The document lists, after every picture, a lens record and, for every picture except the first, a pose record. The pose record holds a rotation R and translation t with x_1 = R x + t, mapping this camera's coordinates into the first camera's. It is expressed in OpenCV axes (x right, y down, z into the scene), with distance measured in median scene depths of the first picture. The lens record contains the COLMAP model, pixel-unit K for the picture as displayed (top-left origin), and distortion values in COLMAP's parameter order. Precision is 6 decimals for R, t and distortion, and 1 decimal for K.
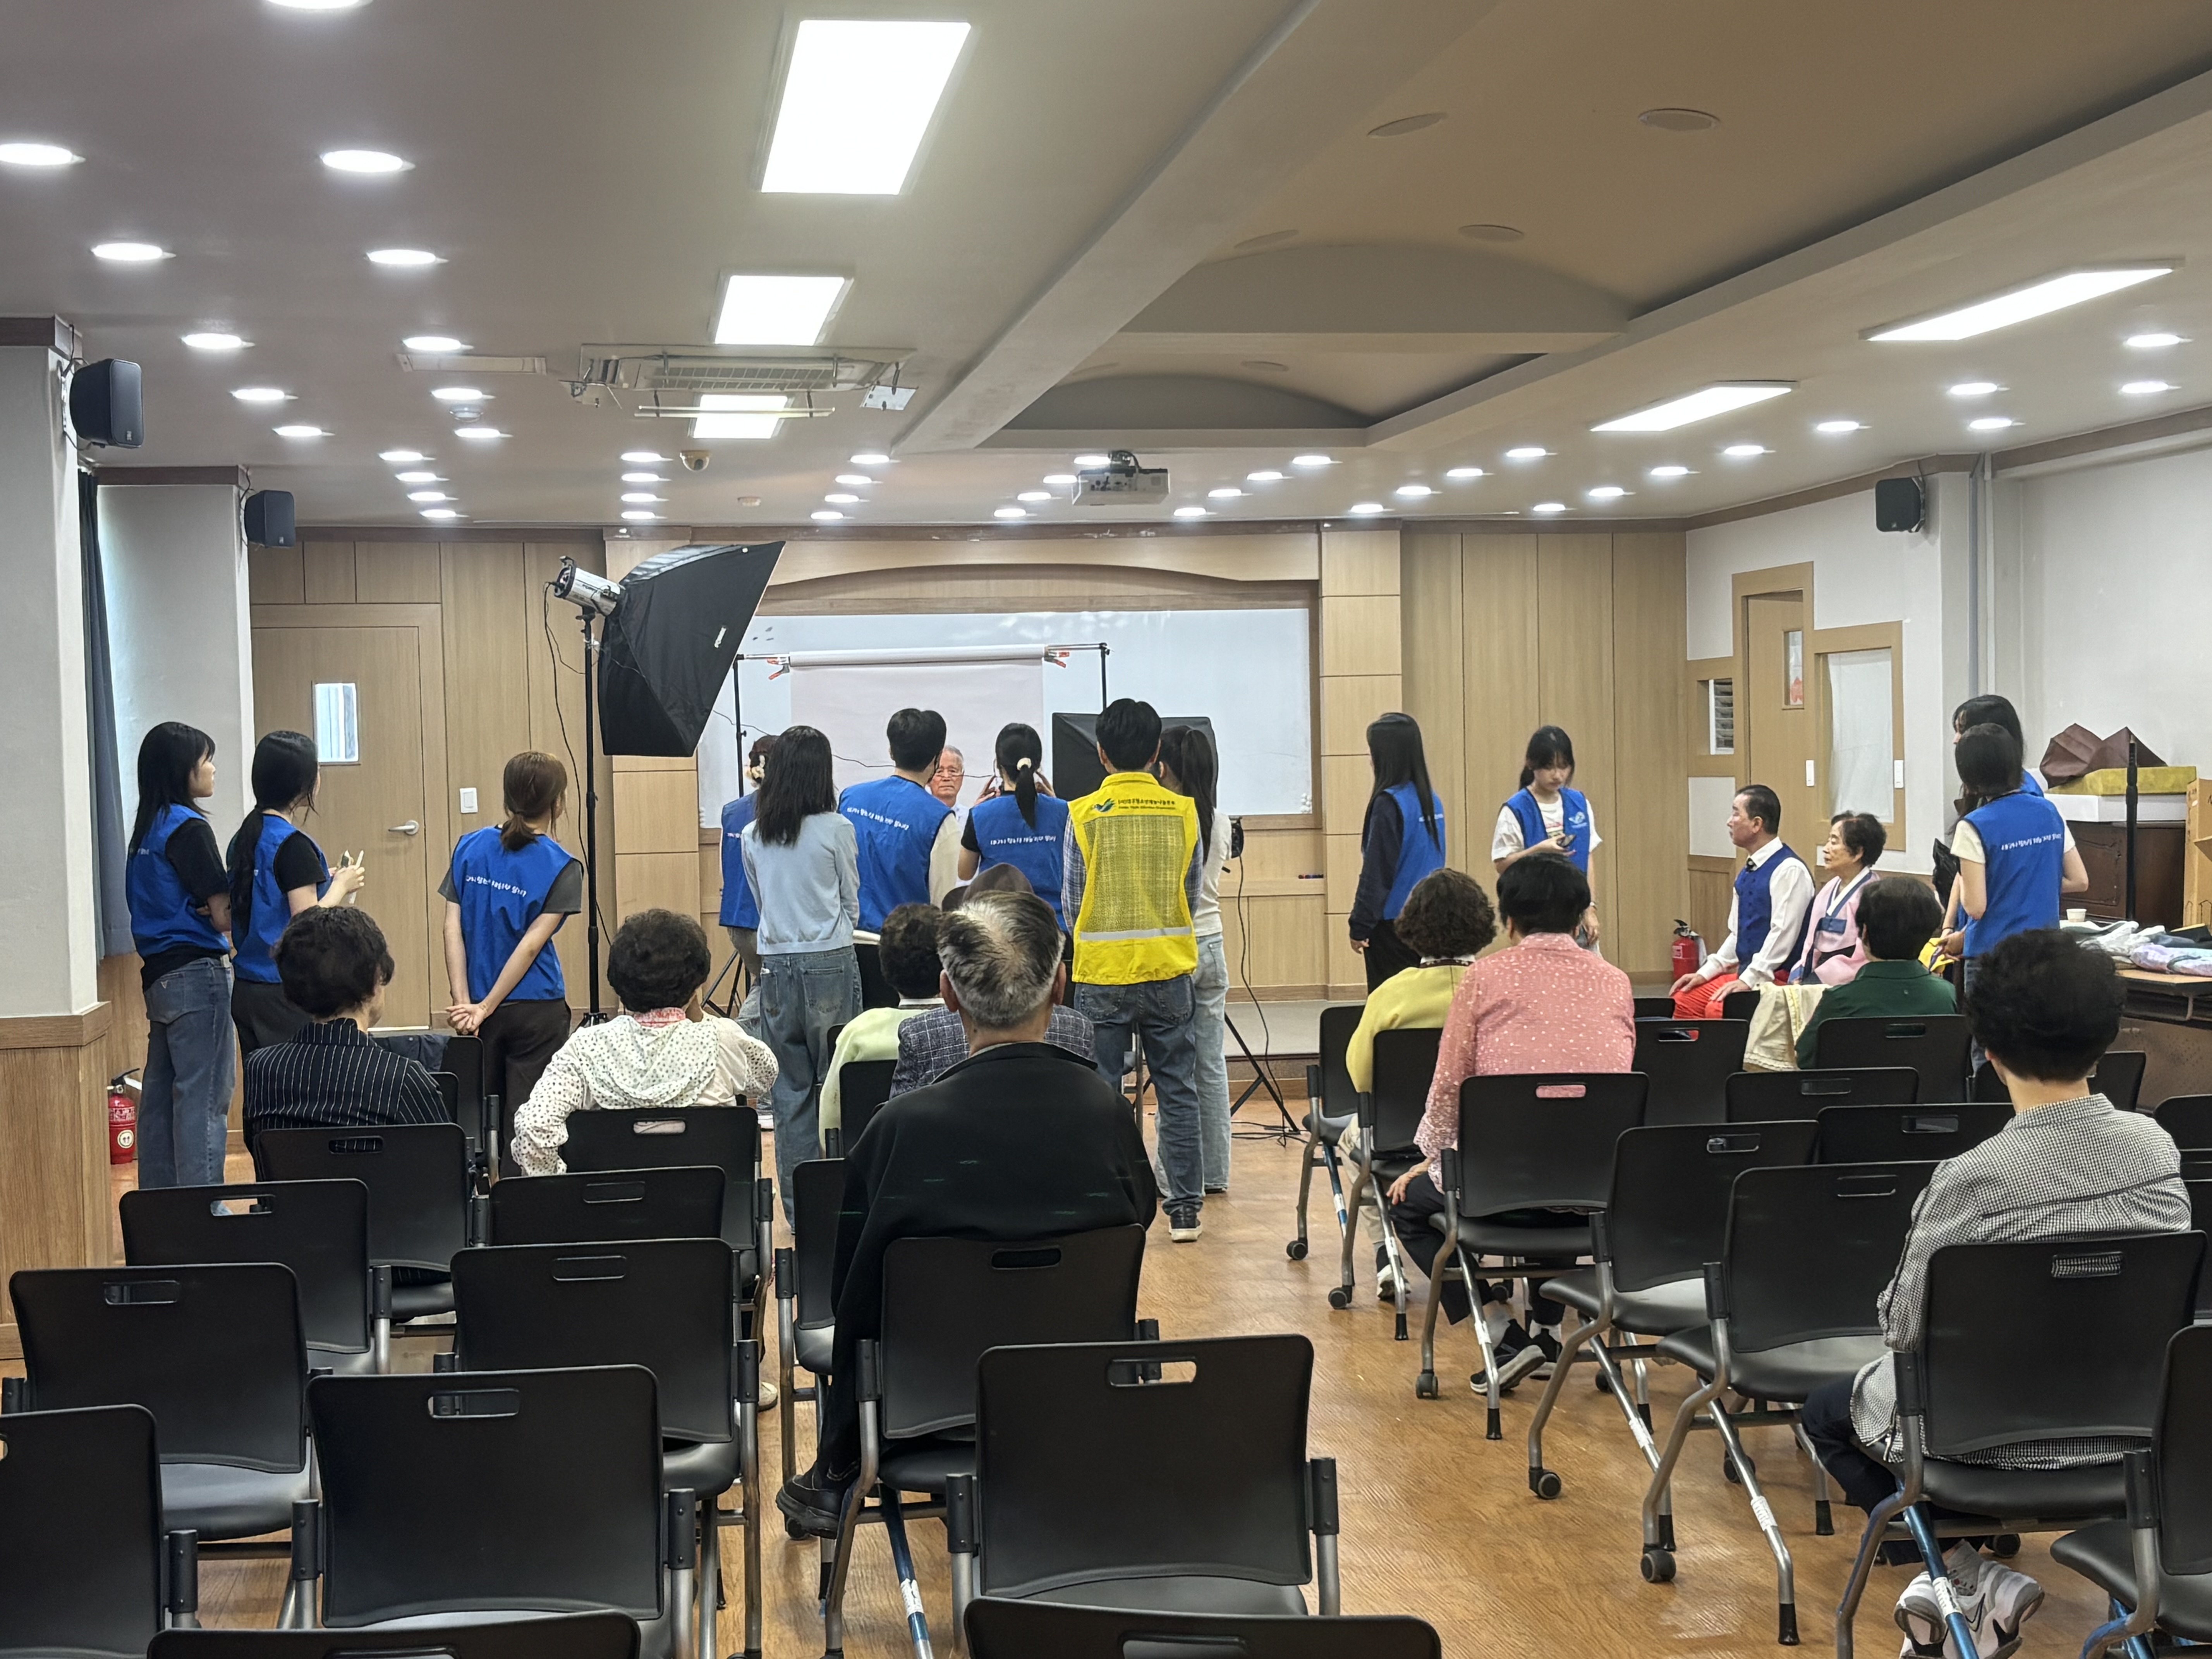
lens RADIAL K [[3105.4, 0, 1106.0], [0, 3105.4, 829.5], [0, 0, 1]] dist [0.014485, -0.031123]
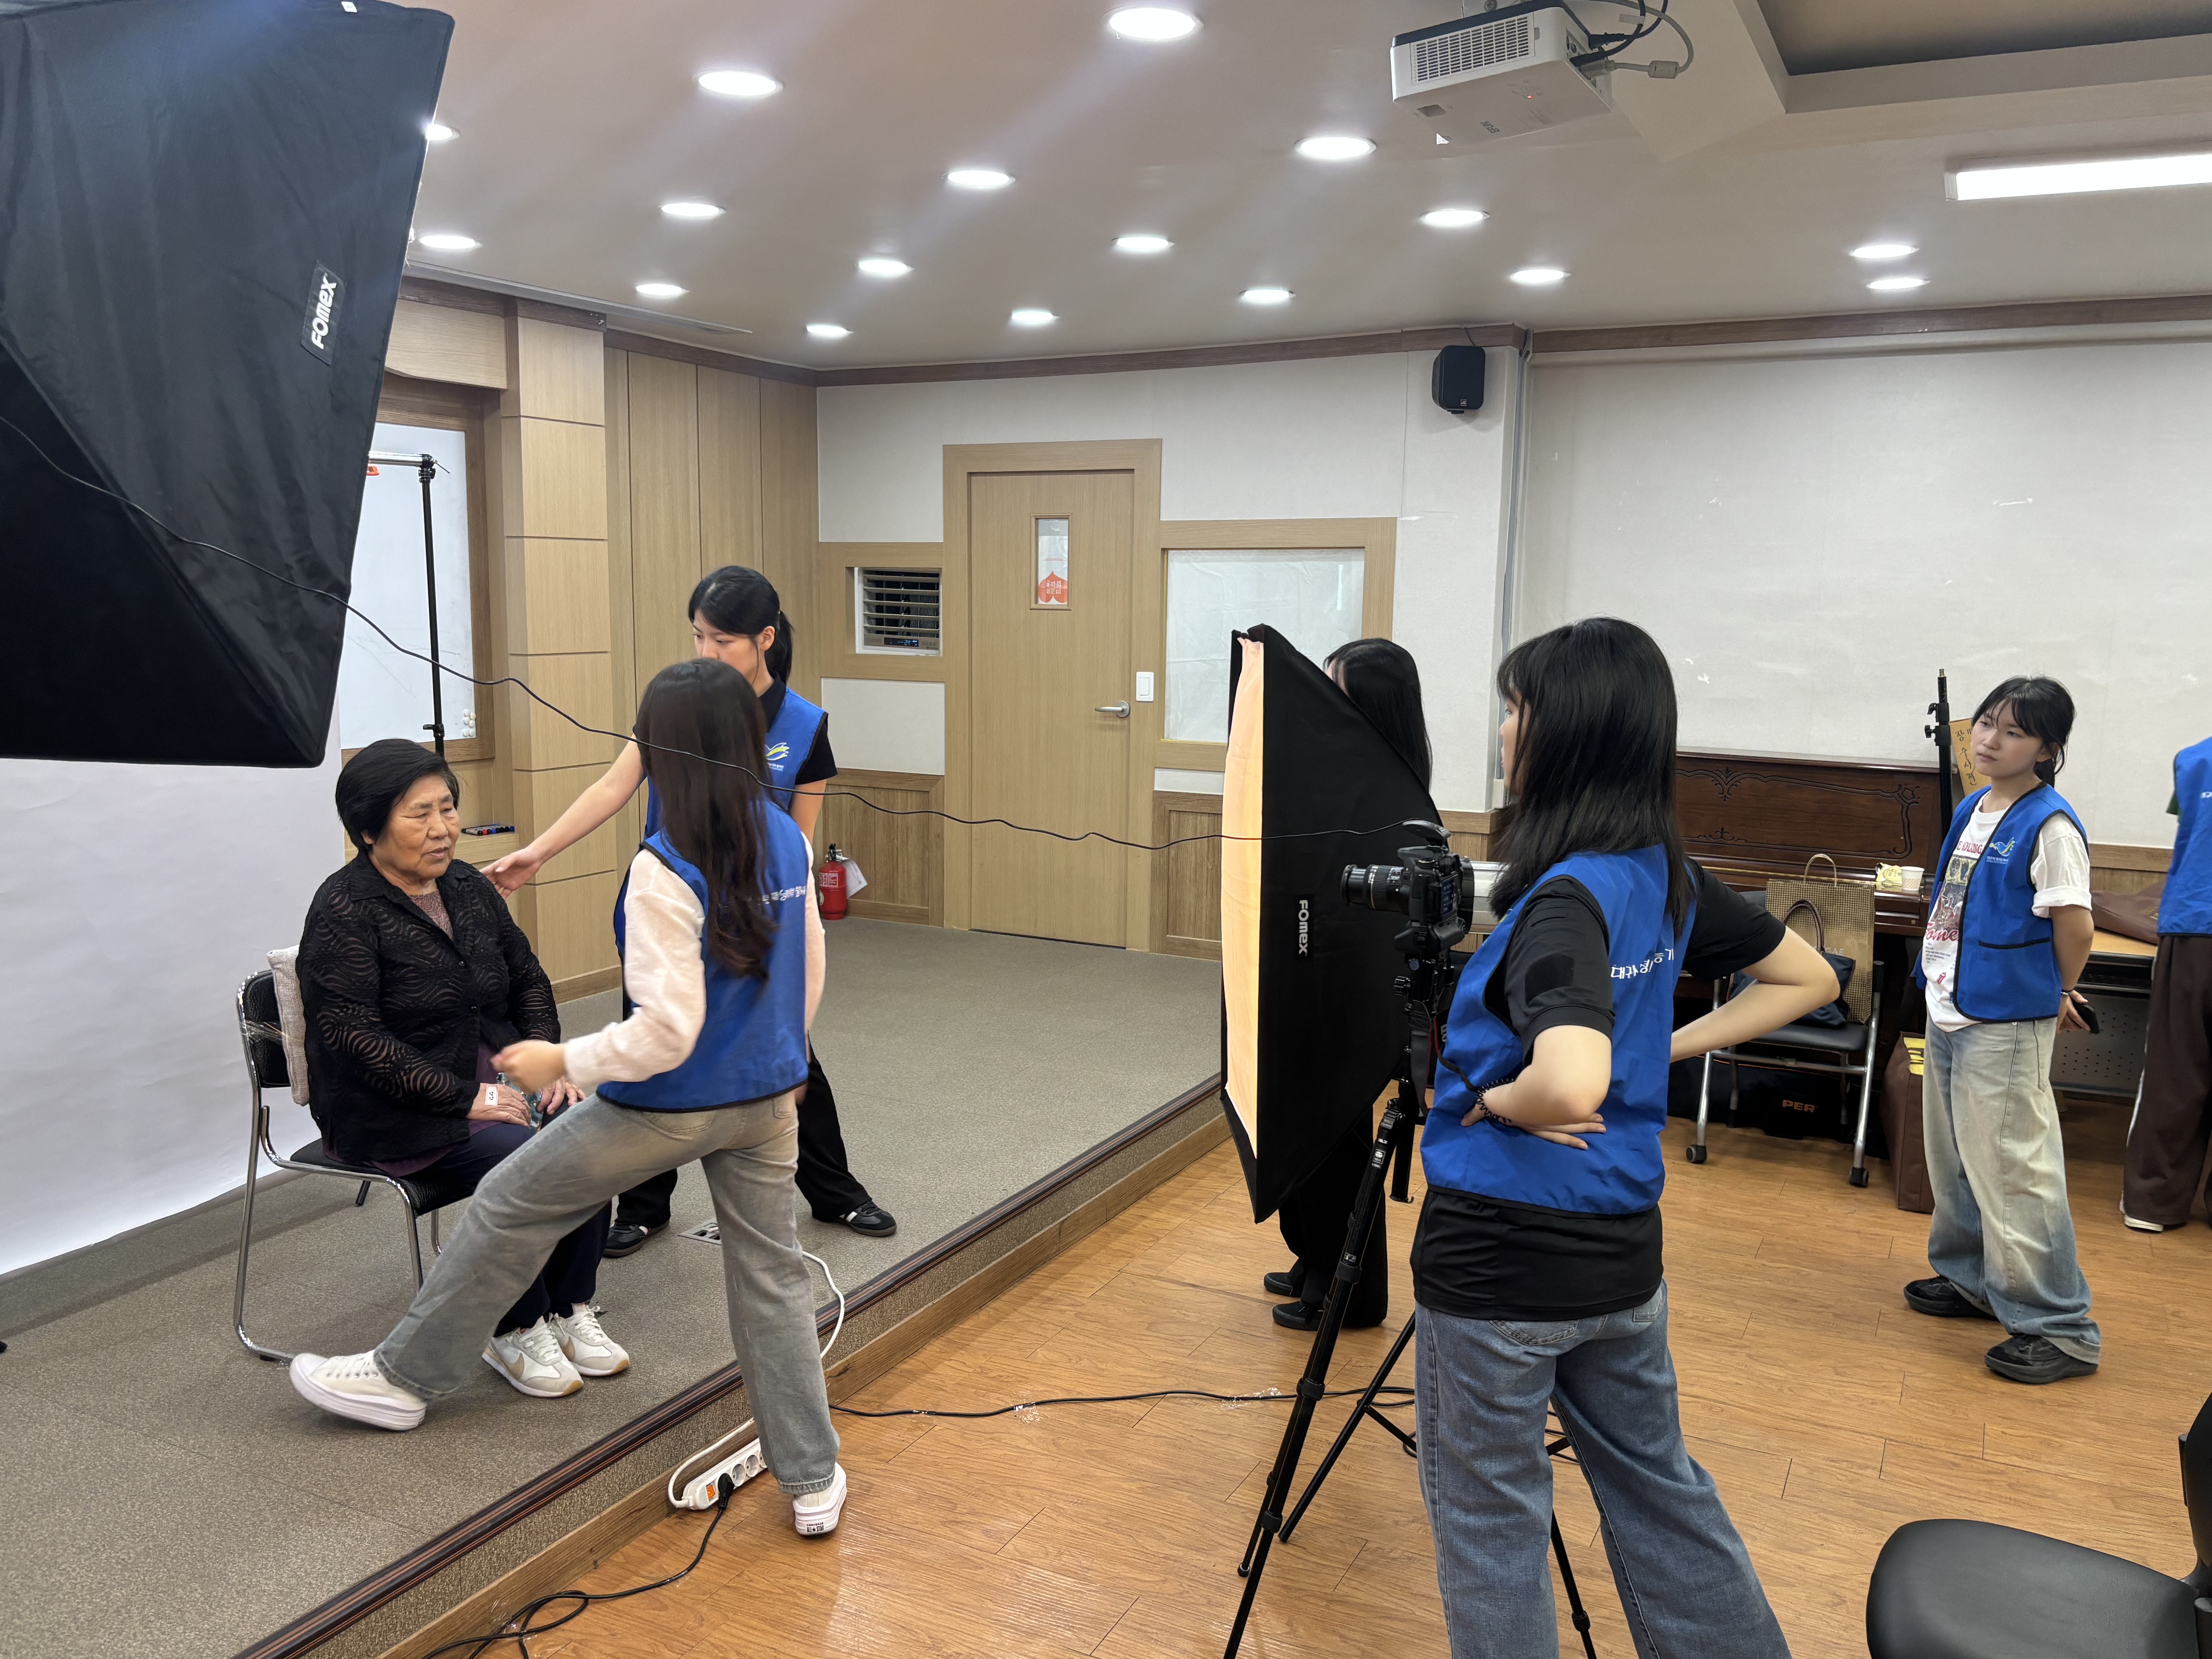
lens RADIAL K [[1734.2, 0, 1101.1], [0, 1734.2, 851.4], [0, 0, 1]] dist [0.068290, -0.168133]
pose [[0.589701, -0.089752, 0.802619, -0.167292], [-0.005604, 0.993327, 0.115195, -0.026394], [-0.807602, -0.072429, 0.585263, 0.680913]]
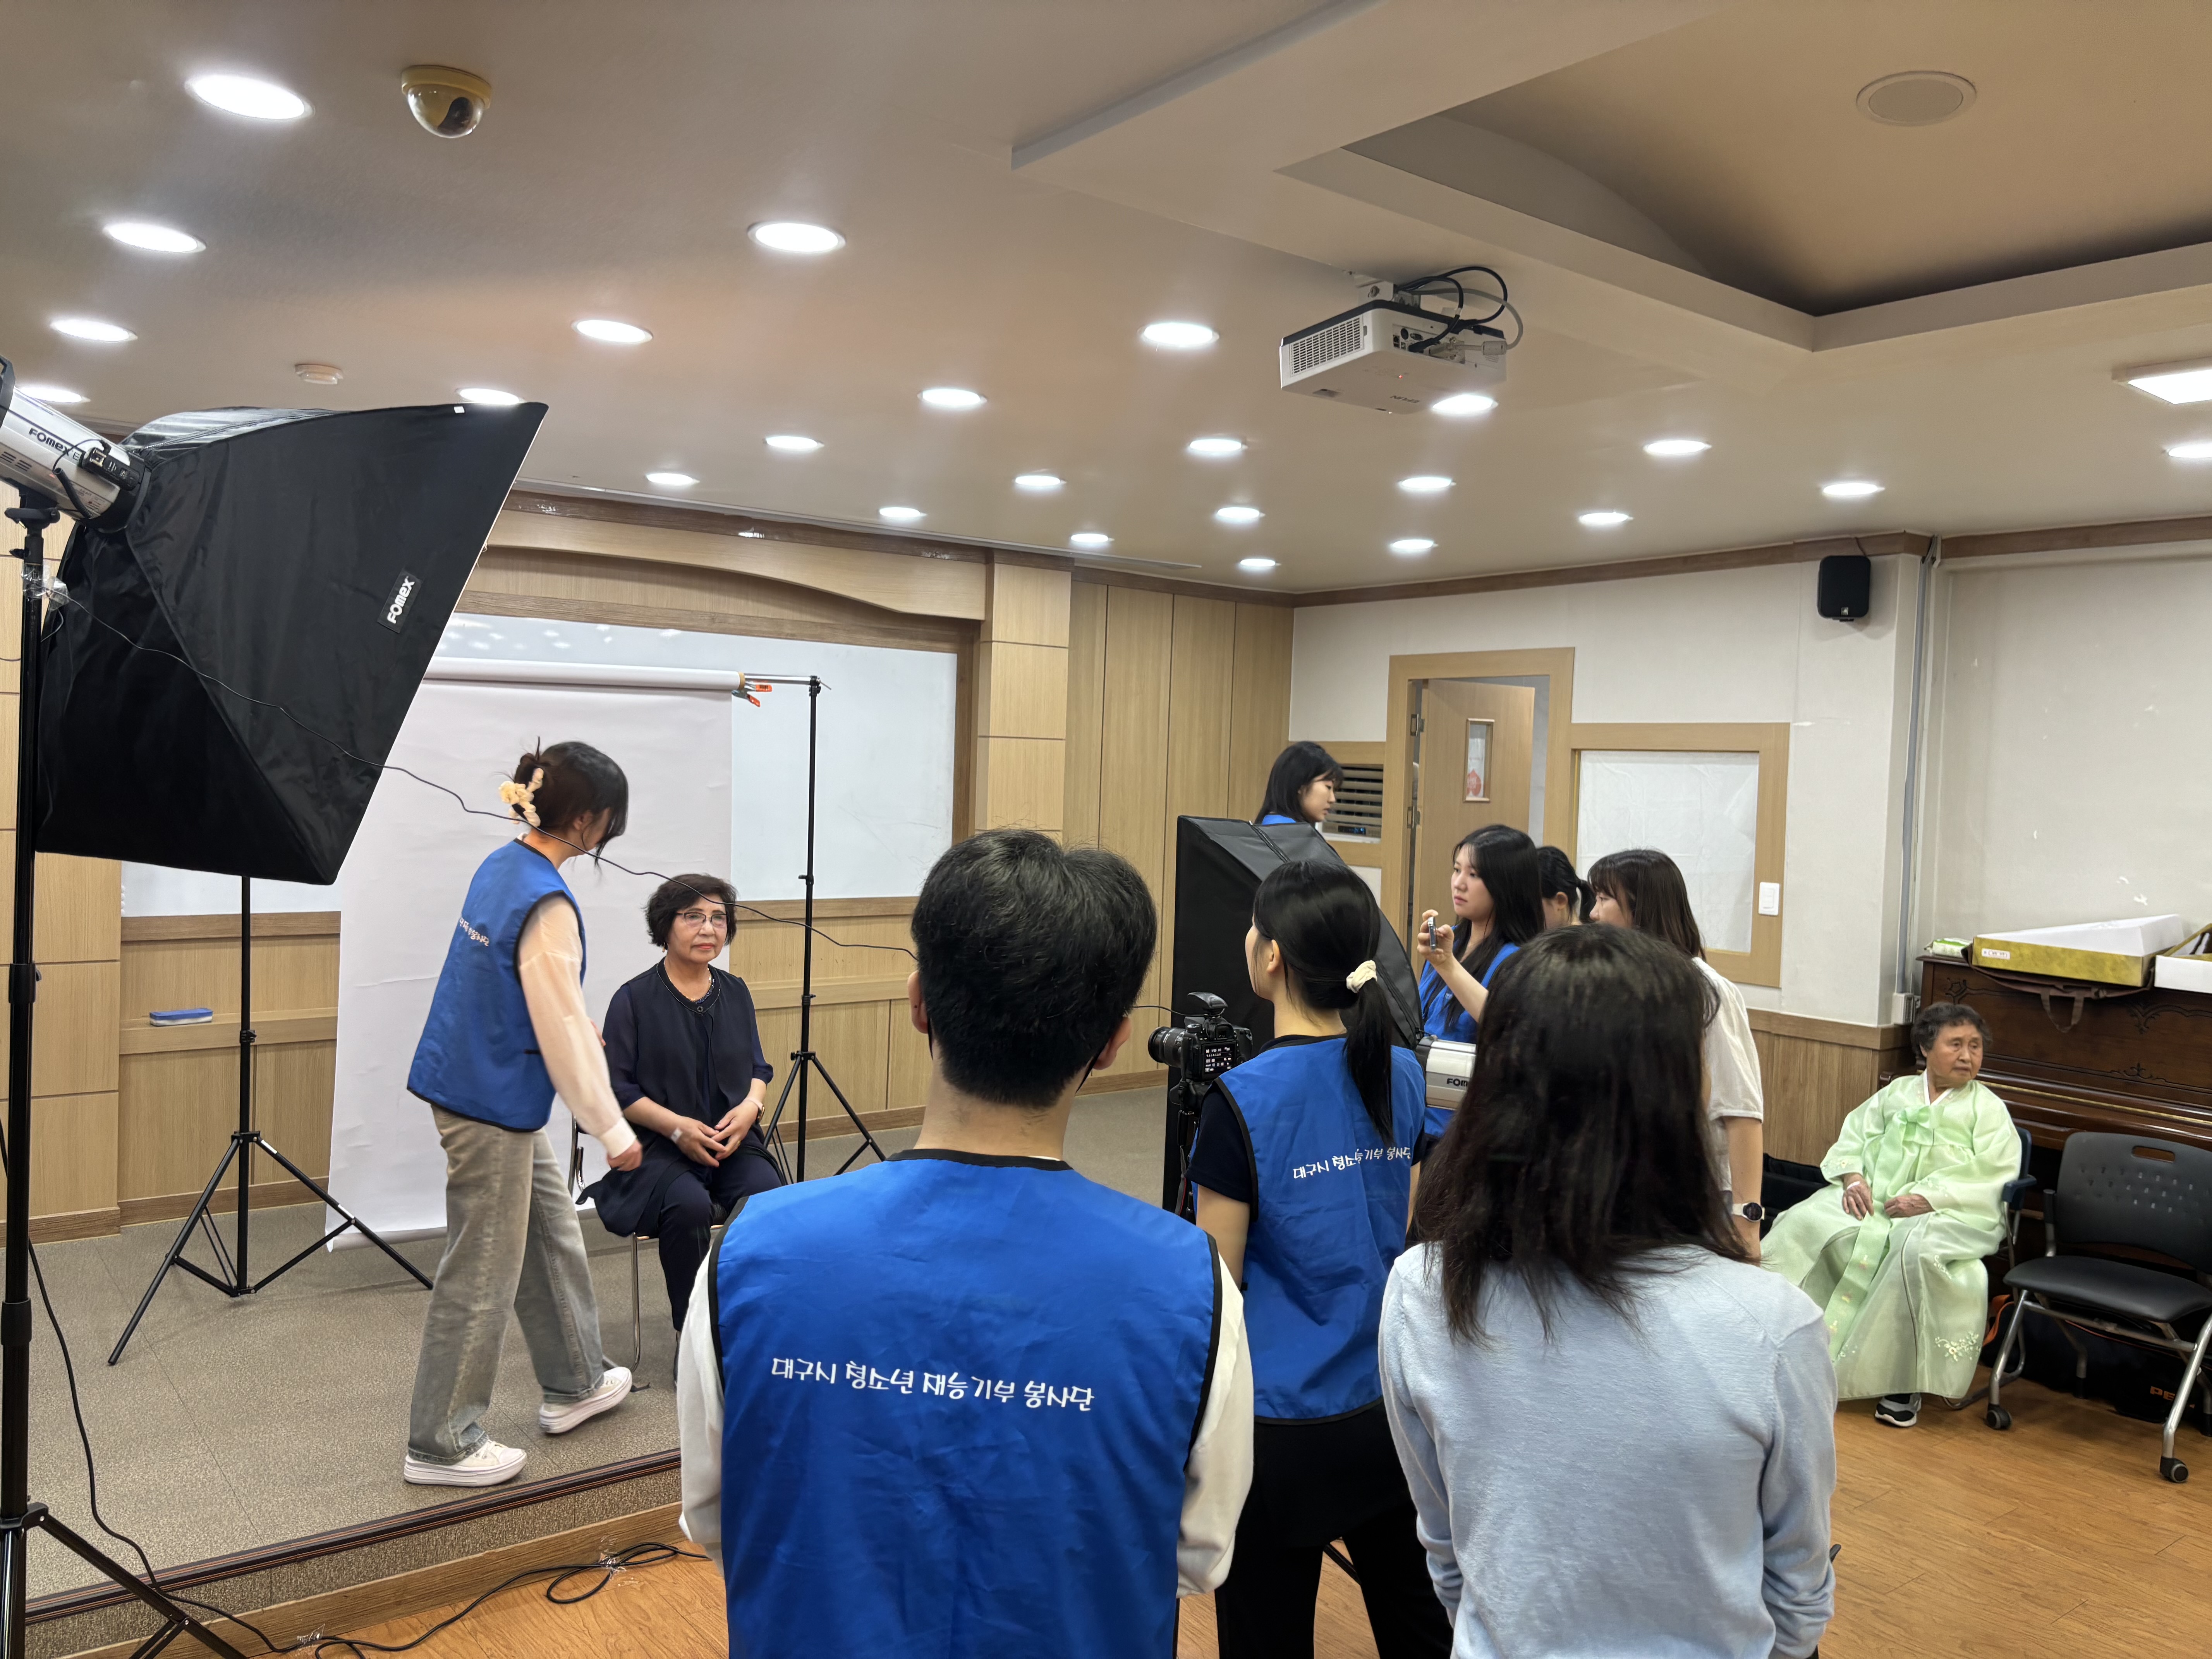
lens RADIAL K [[1658.6, 0, 1106.0], [0, 1658.6, 829.5], [0, 0, 1]] dist [0.111620, -0.221183]
pose [[0.874294, 0.032920, 0.484279, -0.119775], [-0.040514, 0.999165, 0.005221, -0.028250], [-0.483703, -0.024185, 0.874898, 0.598597]]
